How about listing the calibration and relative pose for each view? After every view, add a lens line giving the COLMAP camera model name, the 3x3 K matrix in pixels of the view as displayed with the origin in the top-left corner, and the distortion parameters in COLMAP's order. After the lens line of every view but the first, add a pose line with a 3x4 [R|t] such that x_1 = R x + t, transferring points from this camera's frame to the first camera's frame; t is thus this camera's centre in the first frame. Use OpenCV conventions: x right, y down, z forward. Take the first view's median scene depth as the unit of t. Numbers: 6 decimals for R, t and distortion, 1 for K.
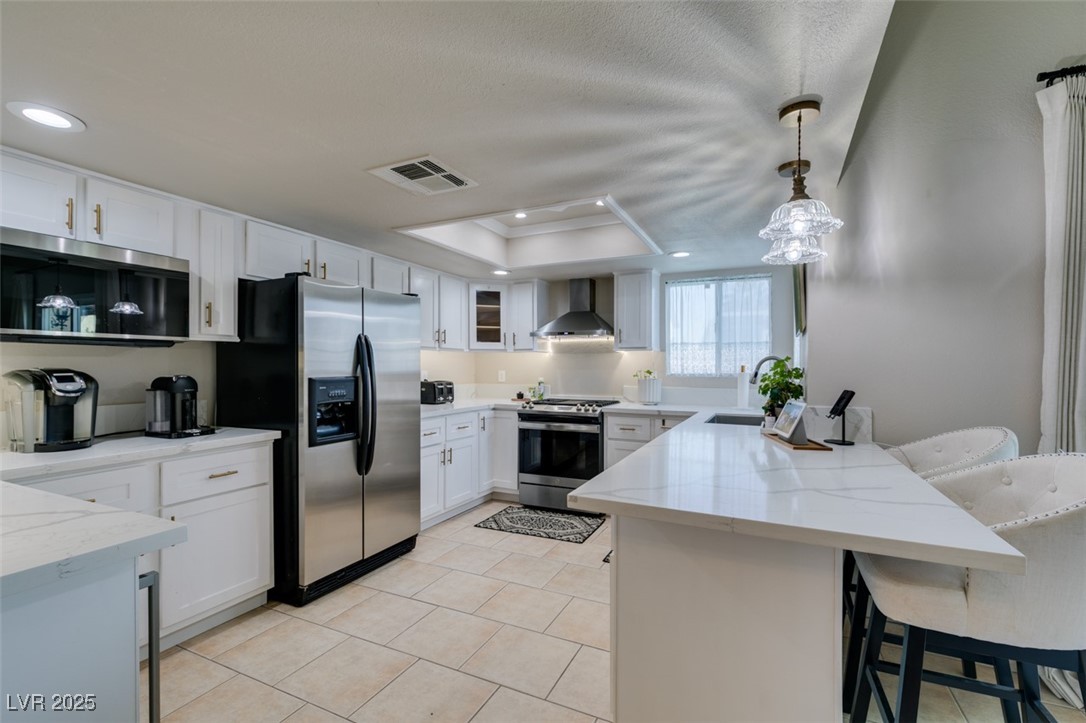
lens RADIAL K [[484.1, 0, 541.1], [0, 484.1, 365.3], [0, 0, 1]] dist [0.005622, -0.002189]
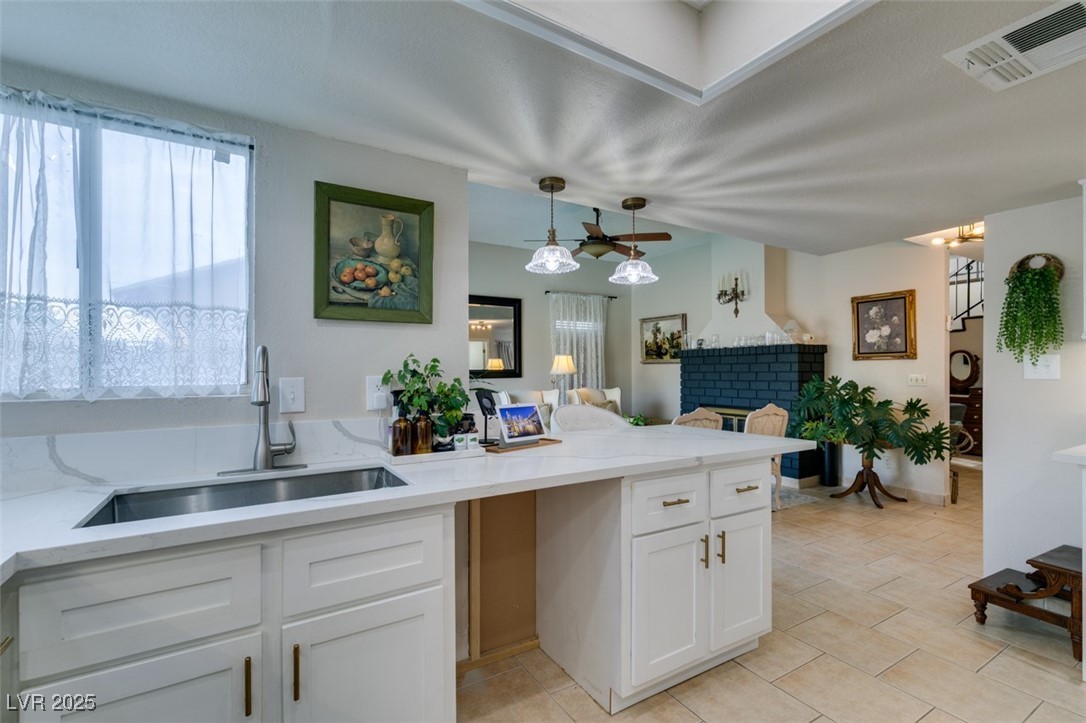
lens RADIAL K [[484.1, 0, 540.3], [0, 484.1, 364.9], [0, 0, 1]] dist [0.005622, -0.002189]
pose [[-0.834578, 0.001420, 0.550887, -0.032268], [-0.004044, 0.999954, -0.008705, 0.003348], [-0.550874, -0.009493, -0.834534, 1.234472]]
